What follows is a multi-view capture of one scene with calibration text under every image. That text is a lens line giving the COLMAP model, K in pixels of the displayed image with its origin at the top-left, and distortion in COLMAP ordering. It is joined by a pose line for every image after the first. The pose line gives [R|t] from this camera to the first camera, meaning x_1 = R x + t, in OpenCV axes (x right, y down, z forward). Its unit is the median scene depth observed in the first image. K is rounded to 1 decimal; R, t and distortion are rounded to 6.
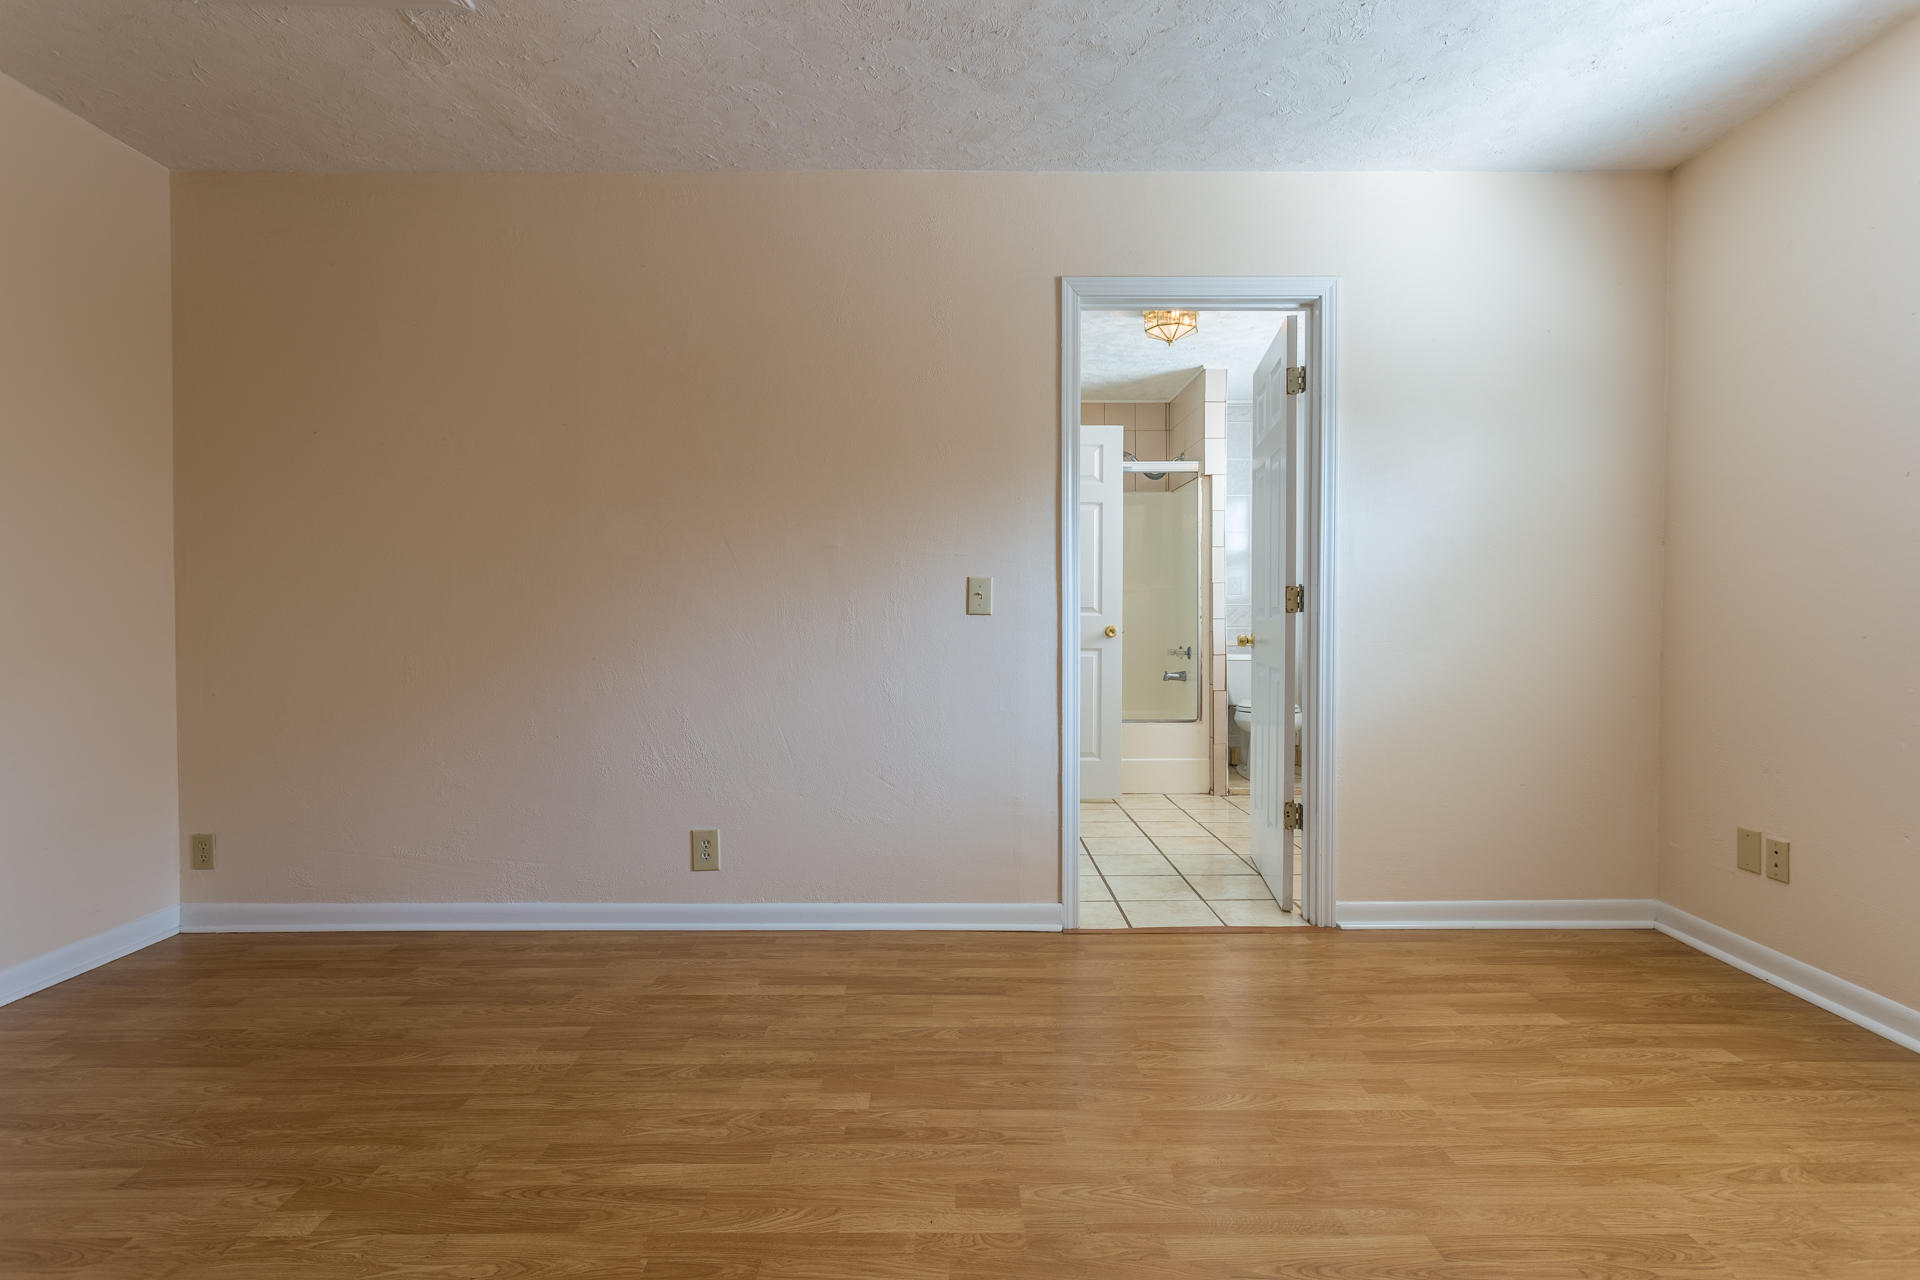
lens RADIAL K [[938.0, 0, 955.7], [0, 938.0, 639.3], [0, 0, 1]] dist [-0.001625, 0.001633]
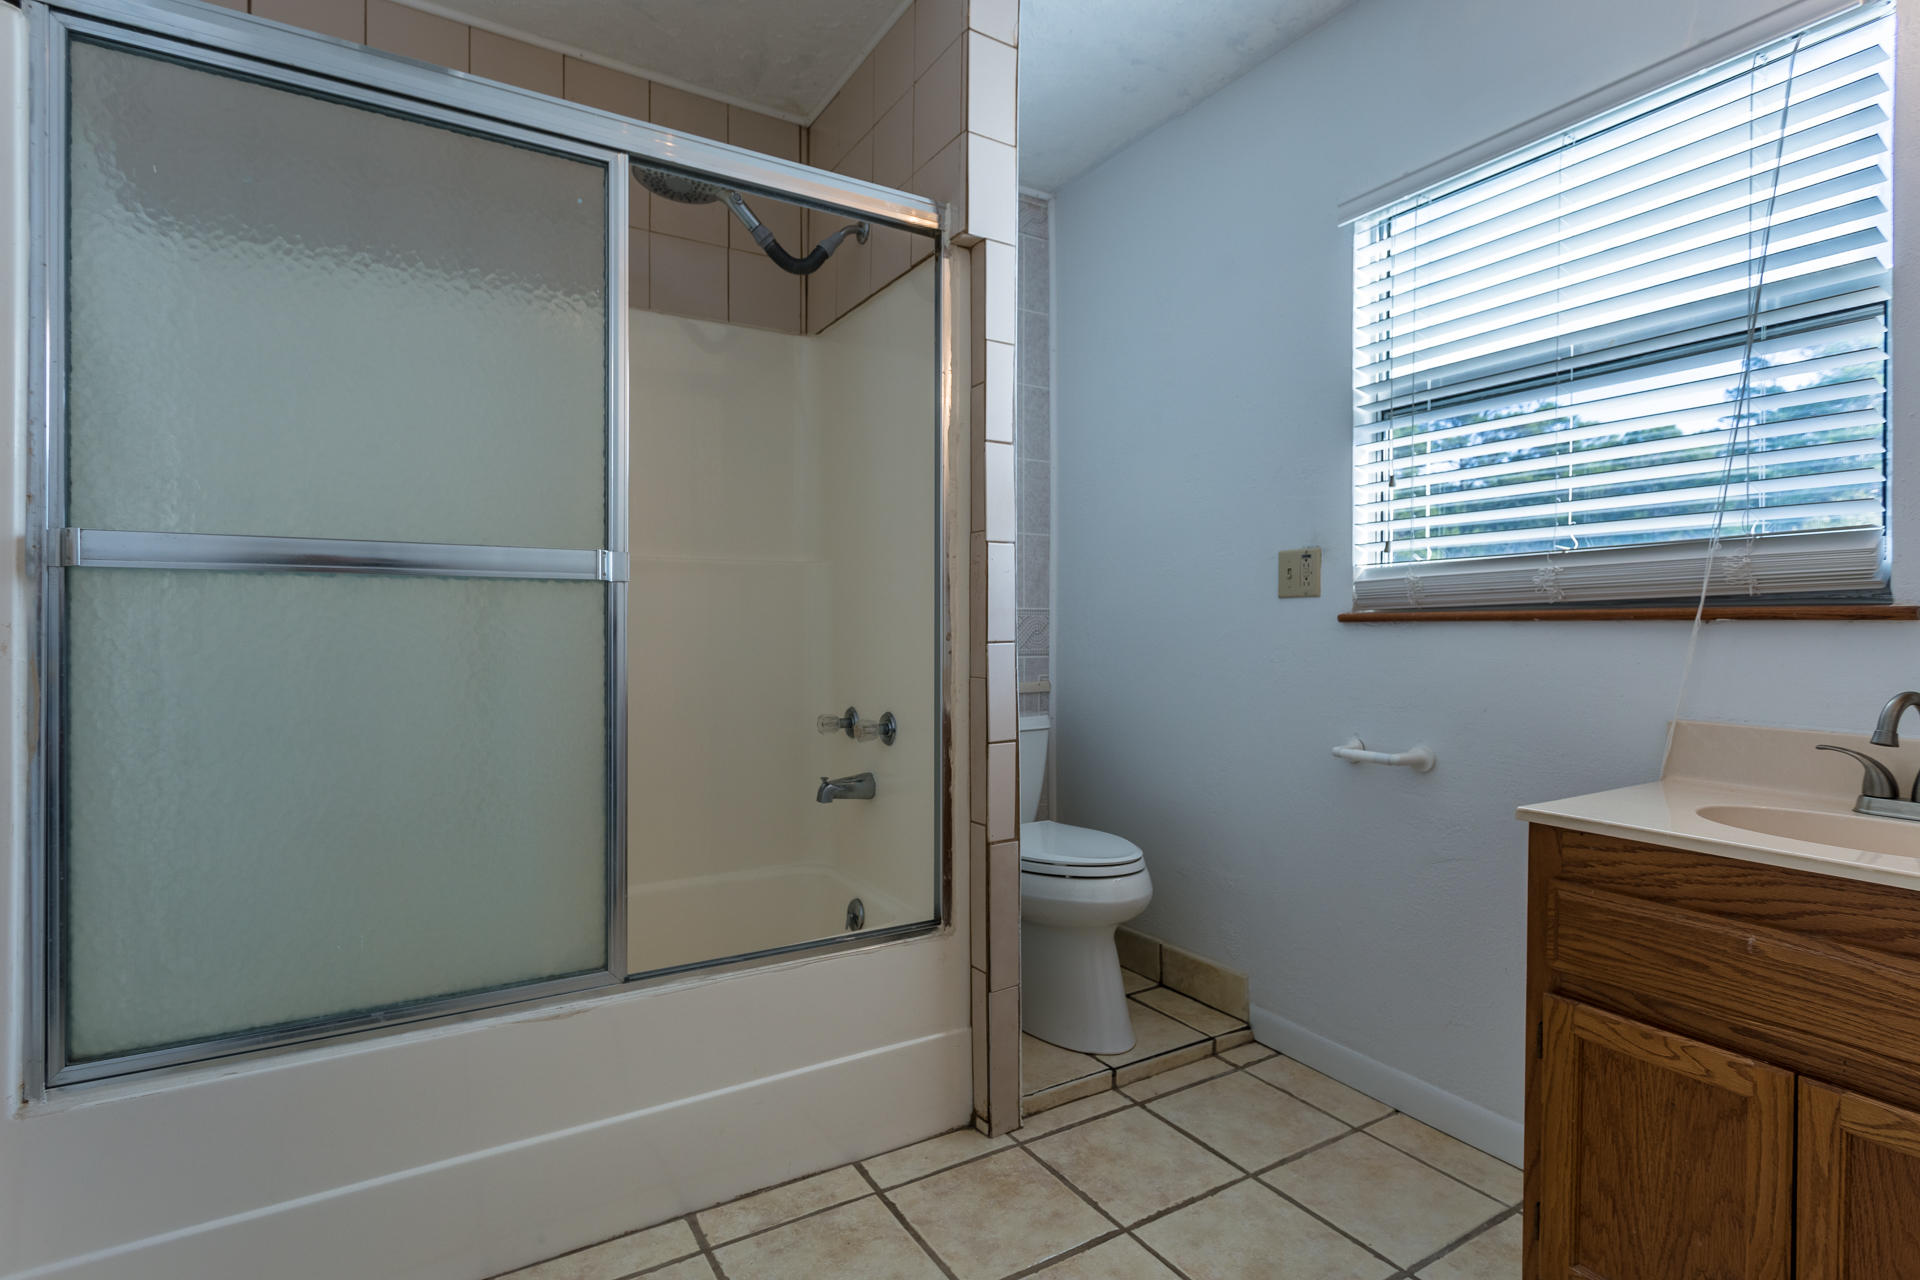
lens RADIAL K [[938.0, 0, 959.7], [0, 938.0, 636.9], [0, 0, 1]] dist [-0.001625, 0.001633]
pose [[0.866206, 0.000183, 0.499686, 0.091203], [0.009884, 0.999798, -0.017501, -0.018879], [-0.499589, 0.020099, 0.866030, 0.733418]]
